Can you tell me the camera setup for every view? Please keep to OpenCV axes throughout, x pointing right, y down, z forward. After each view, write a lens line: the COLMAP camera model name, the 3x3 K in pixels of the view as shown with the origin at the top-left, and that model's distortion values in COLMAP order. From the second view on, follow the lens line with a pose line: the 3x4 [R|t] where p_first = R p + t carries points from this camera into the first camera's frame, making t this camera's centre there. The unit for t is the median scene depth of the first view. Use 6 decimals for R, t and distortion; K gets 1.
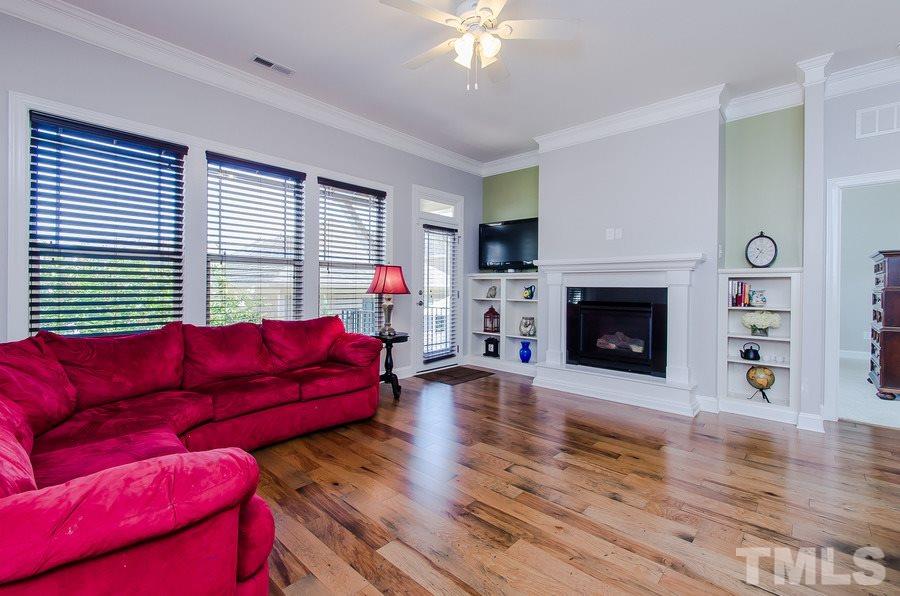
lens RADIAL K [[395.3, 0, 449.3], [0, 395.3, 291.8], [0, 0, 1]] dist [-0.000773, 0.000144]
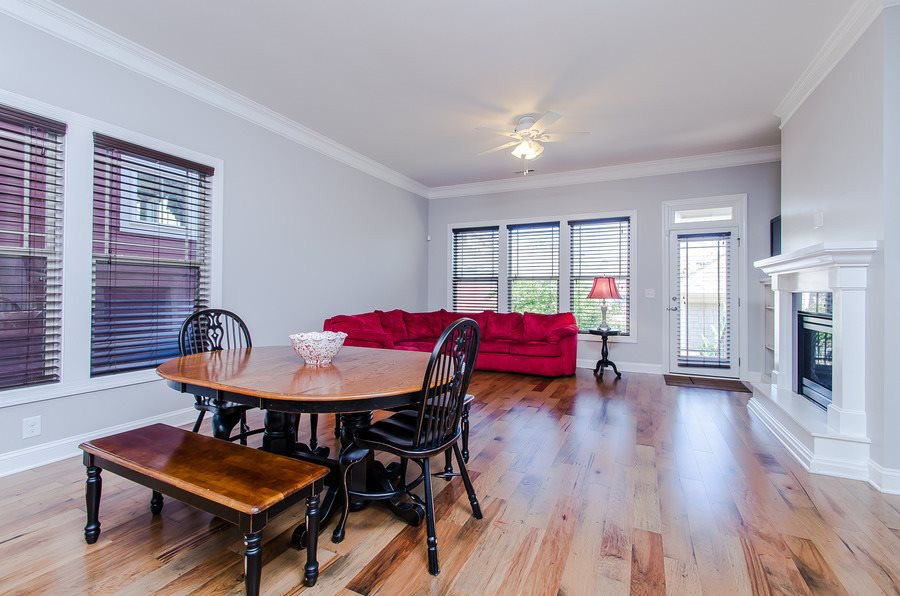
lens RADIAL K [[395.3, 0, 453.5], [0, 395.3, 290.8], [0, 0, 1]] dist [-0.000773, 0.000144]
pose [[0.298673, -0.008760, -0.954315, 0.890302], [-0.013879, 0.999812, -0.013521, 0.003495], [0.954255, 0.017283, 0.298495, 0.120803]]
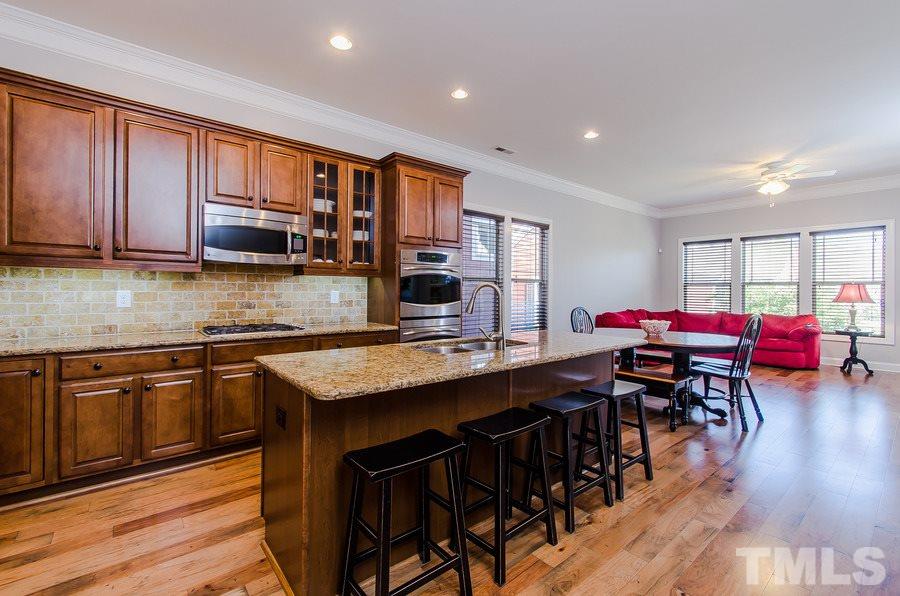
lens RADIAL K [[395.3, 0, 451.3], [0, 395.3, 292.5], [0, 0, 1]] dist [-0.000773, 0.000144]
pose [[-0.127561, -0.002726, -0.991827, 1.383543], [-0.014830, 0.999890, -0.000841, -0.008791], [0.991720, 0.014601, -0.127588, -0.263610]]
